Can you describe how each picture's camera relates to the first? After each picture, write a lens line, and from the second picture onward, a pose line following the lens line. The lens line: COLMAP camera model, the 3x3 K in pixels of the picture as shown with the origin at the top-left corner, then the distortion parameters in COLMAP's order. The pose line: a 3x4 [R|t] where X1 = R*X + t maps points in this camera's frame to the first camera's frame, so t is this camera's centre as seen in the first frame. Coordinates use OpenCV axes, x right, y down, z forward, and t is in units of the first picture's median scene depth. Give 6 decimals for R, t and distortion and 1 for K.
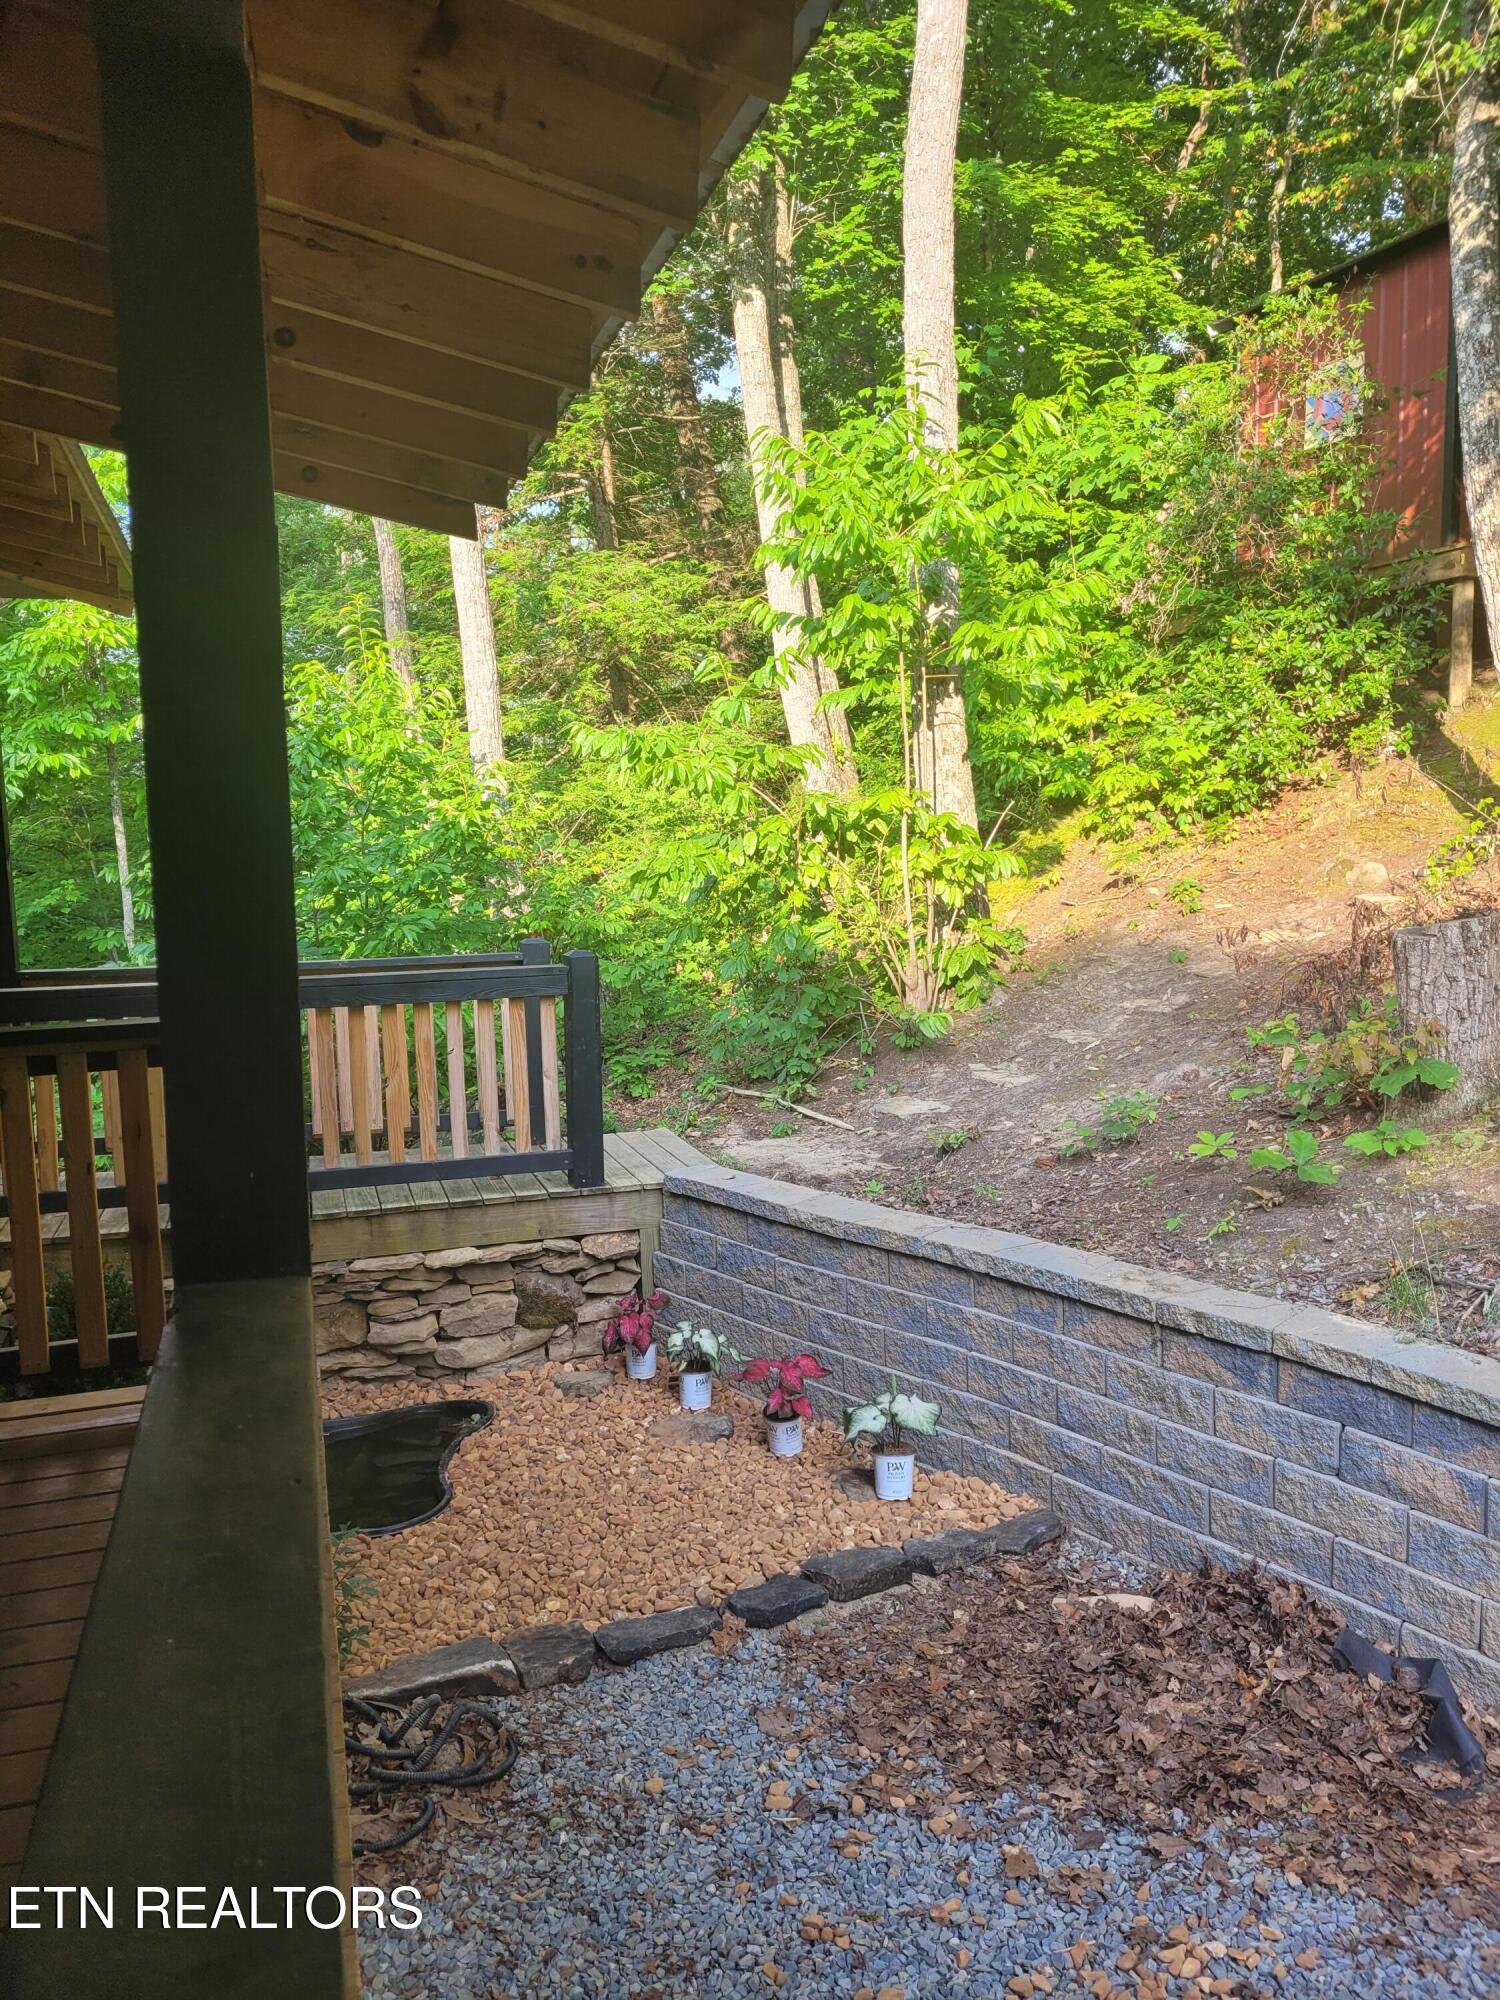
lens RADIAL K [[1471.7, 0, 742.1], [0, 1471.7, 1005.9], [0, 0, 1]] dist [0.049892, -0.038027]
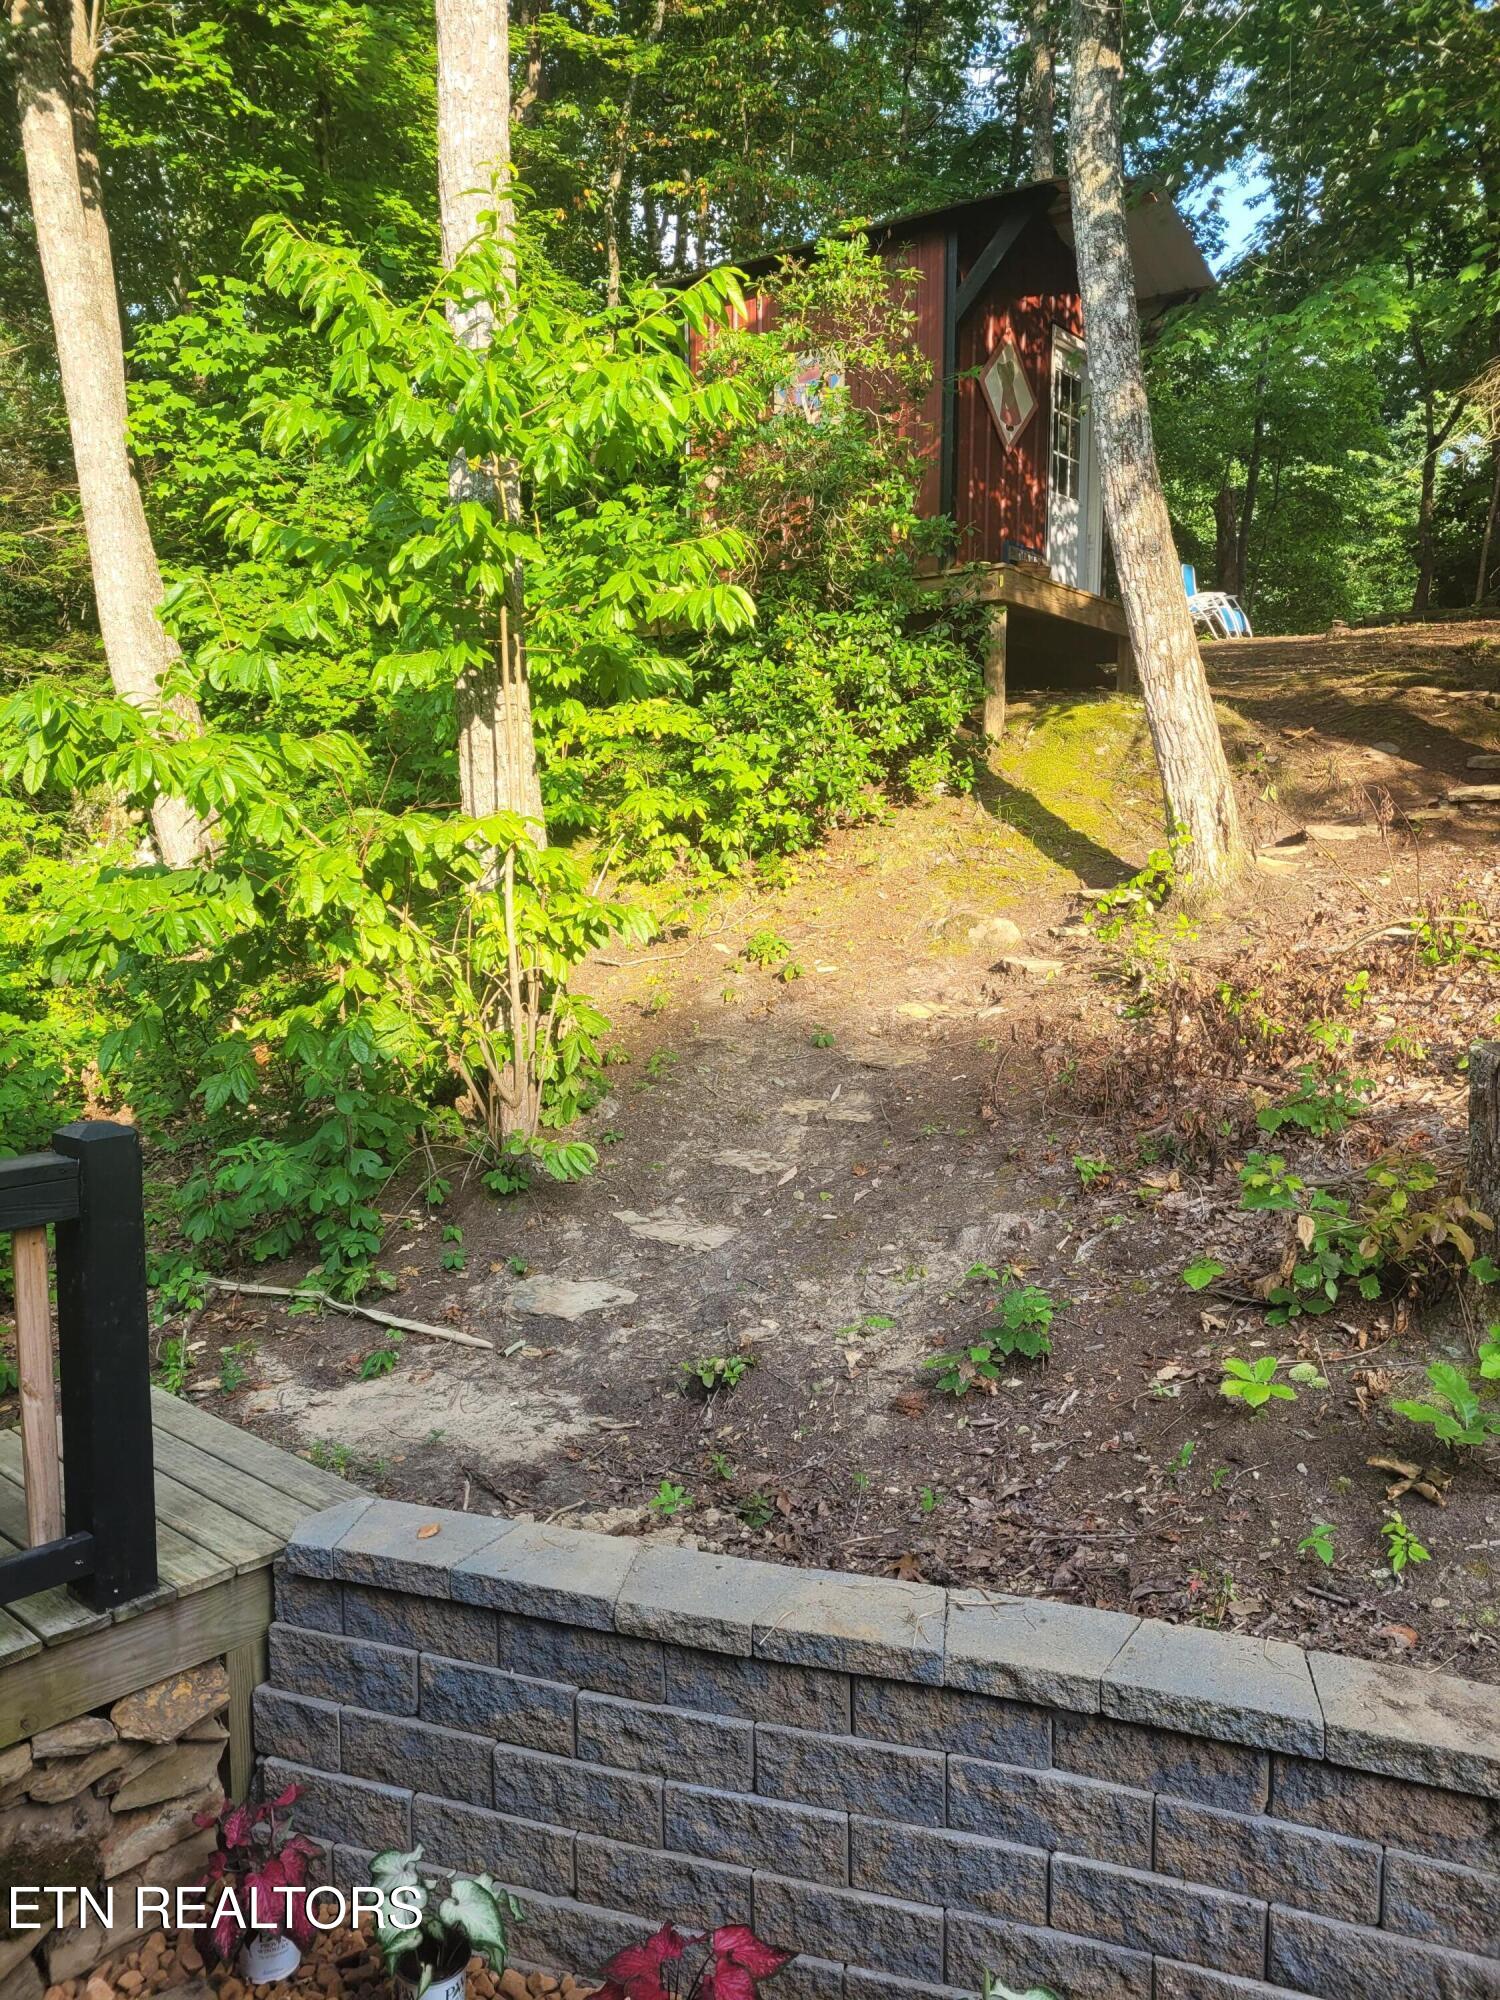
lens RADIAL K [[1471.7, 0, 756.6], [0, 1471.7, 1000.2], [0, 0, 1]] dist [0.049892, -0.038027]
pose [[0.858919, -0.029478, 0.511262, -0.134992], [0.037255, 0.999293, -0.004971, -0.052993], [-0.510755, 0.023317, 0.859410, 0.360980]]
